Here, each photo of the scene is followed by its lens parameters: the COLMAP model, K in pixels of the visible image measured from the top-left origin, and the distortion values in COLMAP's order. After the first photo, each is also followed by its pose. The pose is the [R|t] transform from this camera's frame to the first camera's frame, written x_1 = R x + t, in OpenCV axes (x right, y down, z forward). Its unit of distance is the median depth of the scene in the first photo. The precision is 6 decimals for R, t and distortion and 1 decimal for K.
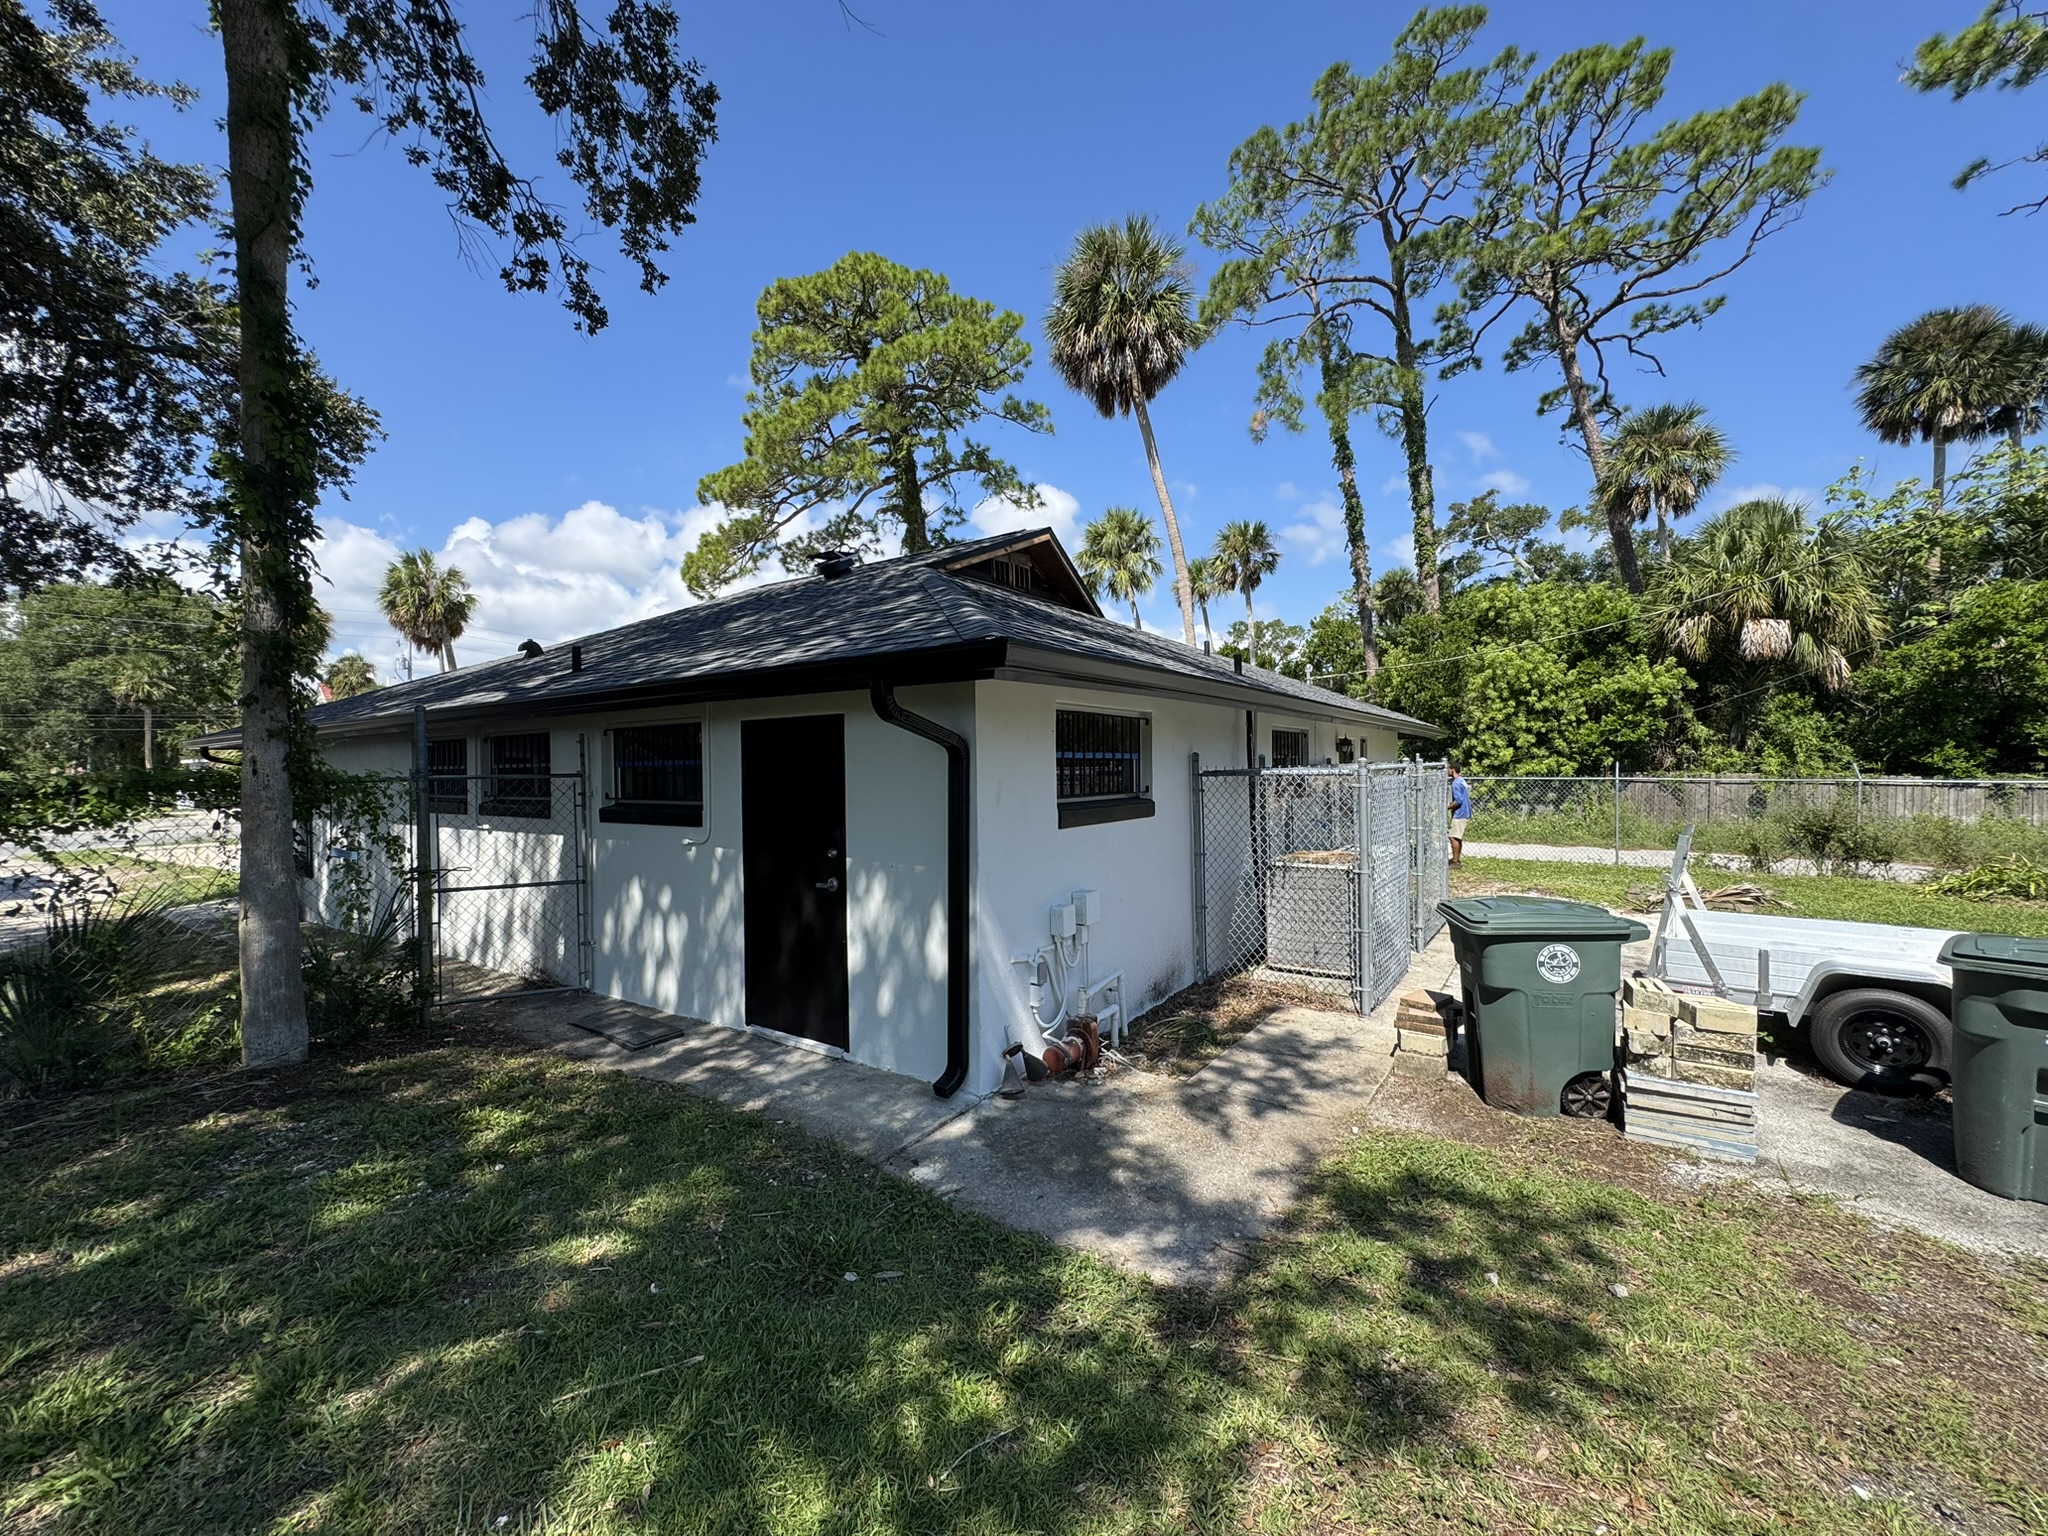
lens RADIAL K [[817.4, 0, 1021.3], [0, 817.4, 768.3], [0, 0, 1]] dist [-0.001808, -0.000409]
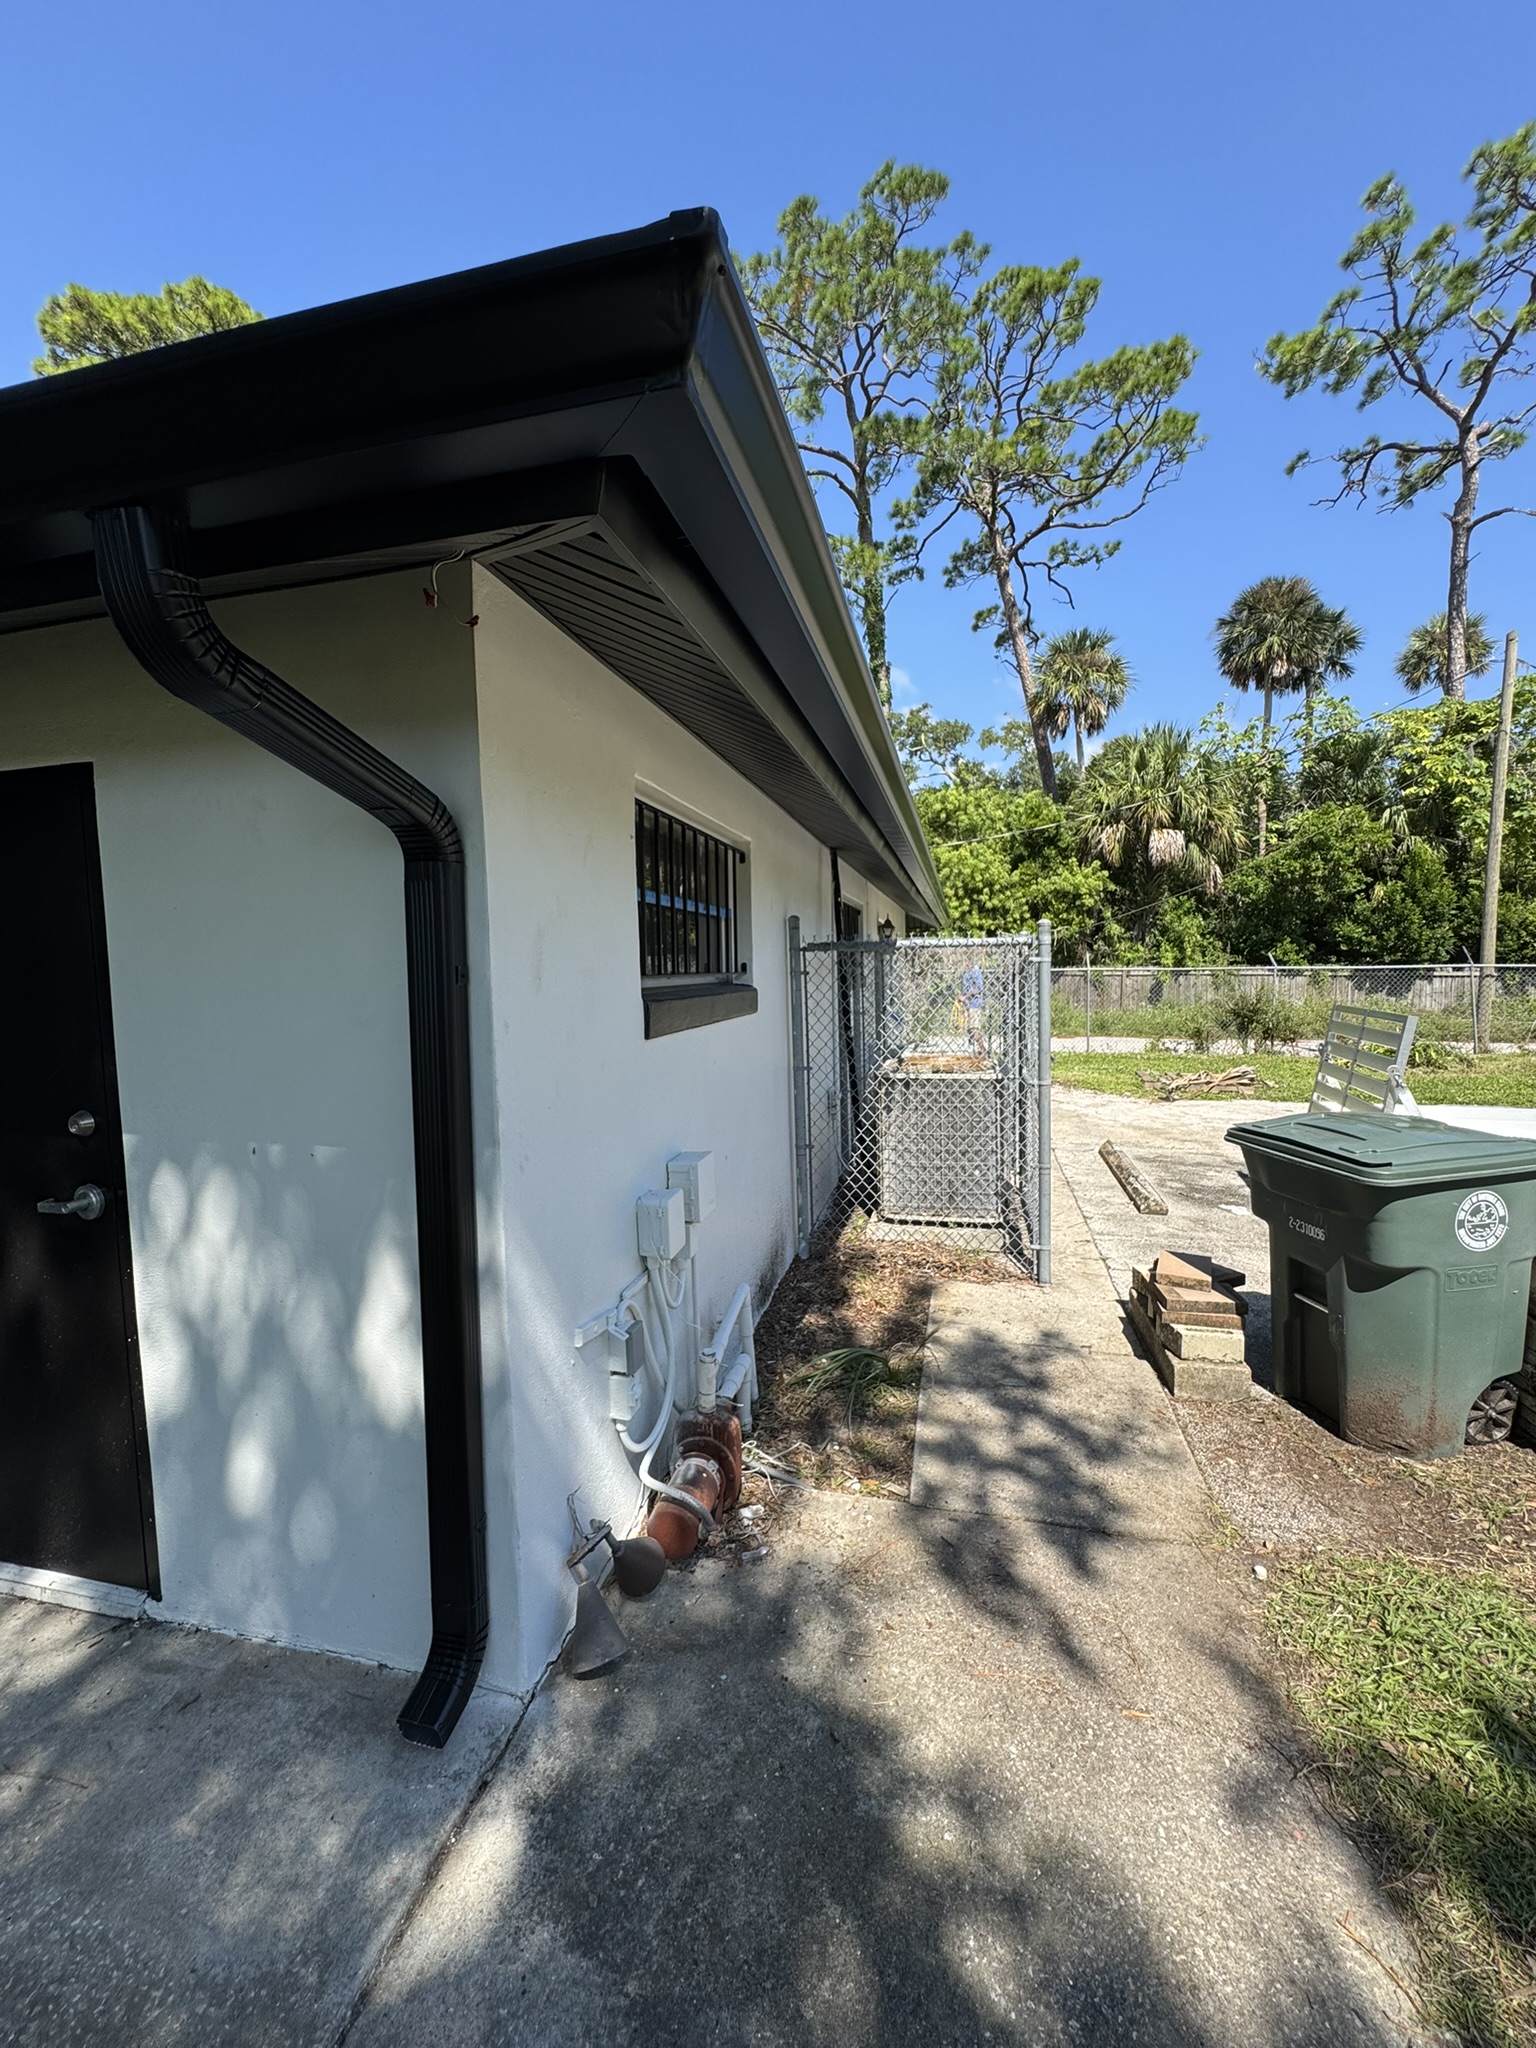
lens RADIAL K [[817.4, 0, 769.4], [0, 817.4, 1024.0], [0, 0, 1]] dist [-0.001808, -0.000409]
pose [[0.931508, -0.033086, 0.362212, -0.045790], [0.011159, 0.997985, 0.062463, 0.025733], [-0.363549, -0.054143, 0.930000, 0.376439]]
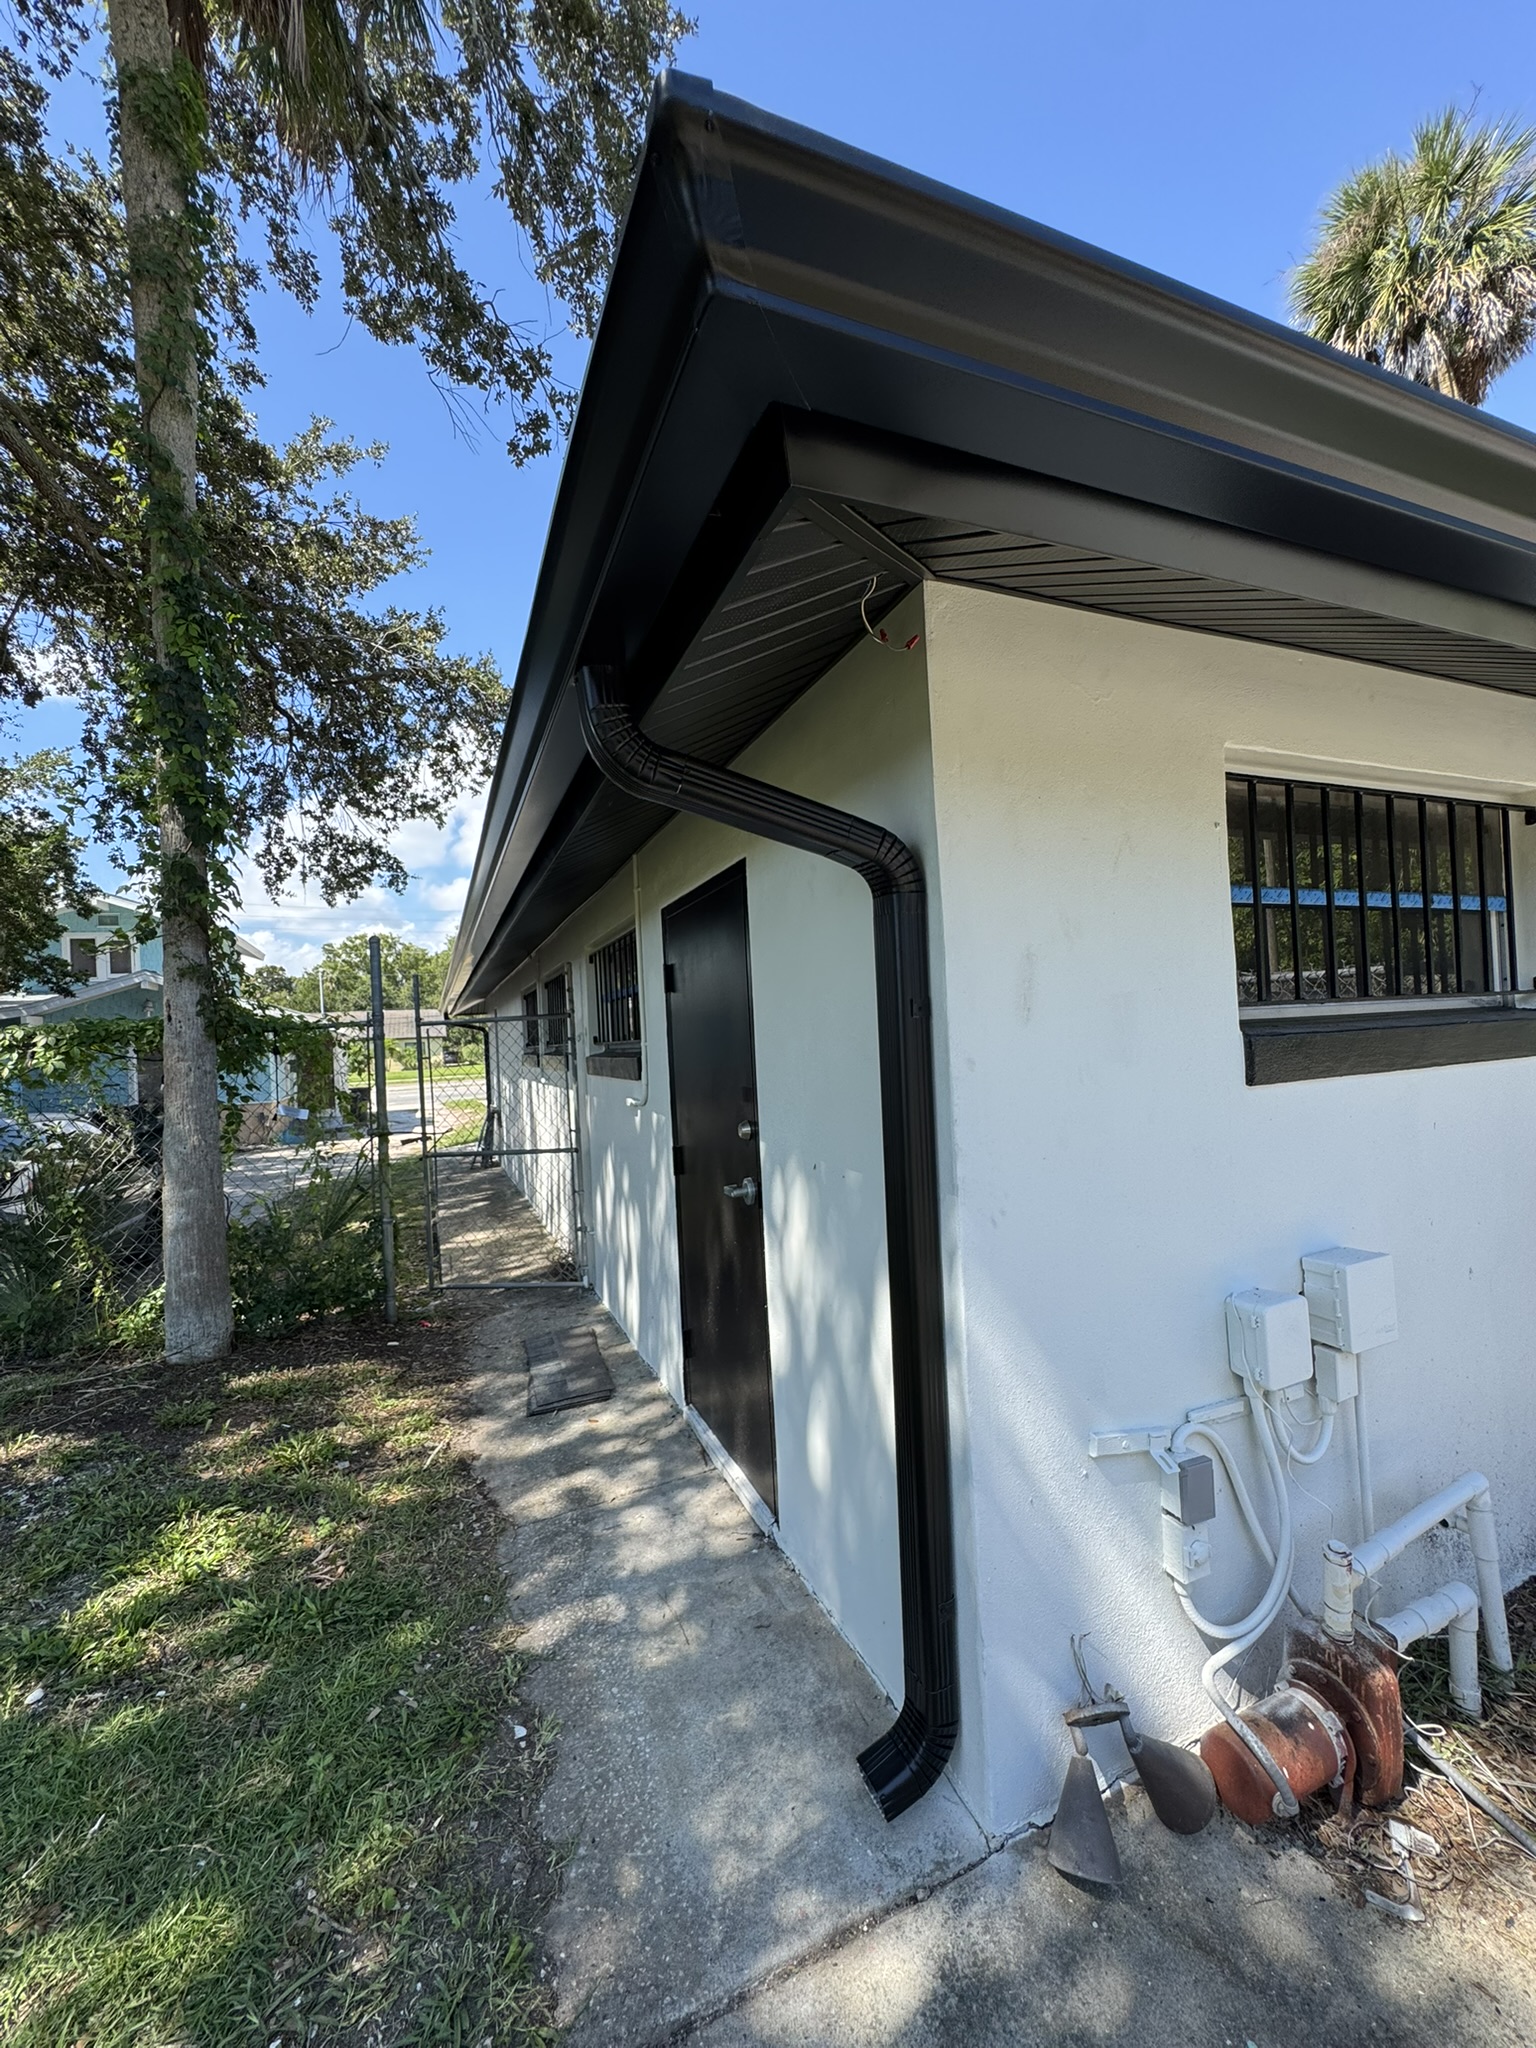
lens RADIAL K [[817.4, 0, 769.4], [0, 817.4, 1024.0], [0, 0, 1]] dist [-0.001808, -0.000409]
pose [[0.840275, -0.039435, -0.540725, 0.048419], [0.041394, 0.999106, -0.008540, 0.030281], [0.540579, -0.015207, 0.841156, 0.417156]]
